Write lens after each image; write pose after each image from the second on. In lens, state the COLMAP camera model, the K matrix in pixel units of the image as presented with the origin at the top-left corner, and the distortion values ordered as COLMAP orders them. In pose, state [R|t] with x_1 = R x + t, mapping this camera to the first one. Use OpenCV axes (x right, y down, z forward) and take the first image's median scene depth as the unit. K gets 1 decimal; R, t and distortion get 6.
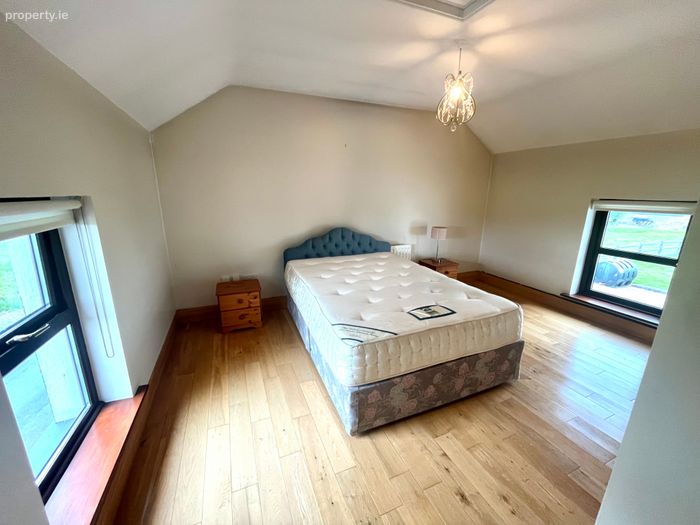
lens RADIAL K [[284.1, 0, 347.7], [0, 284.1, 262.1], [0, 0, 1]] dist [-0.001621, -0.000244]
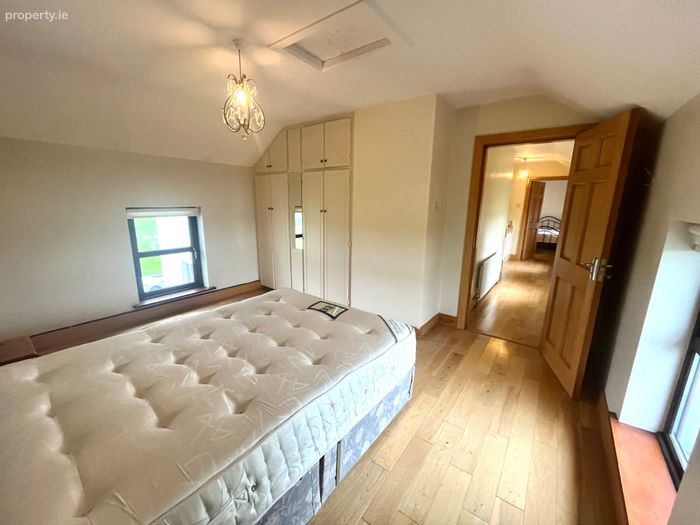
lens RADIAL K [[284.1, 0, 347.7], [0, 284.1, 262.1], [0, 0, 1]] dist [-0.001621, -0.000244]
pose [[-0.477381, -0.197782, 0.856148, -0.654388], [0.200550, 0.924098, 0.325304, -0.334291], [-0.855504, 0.326995, -0.401481, 1.236454]]
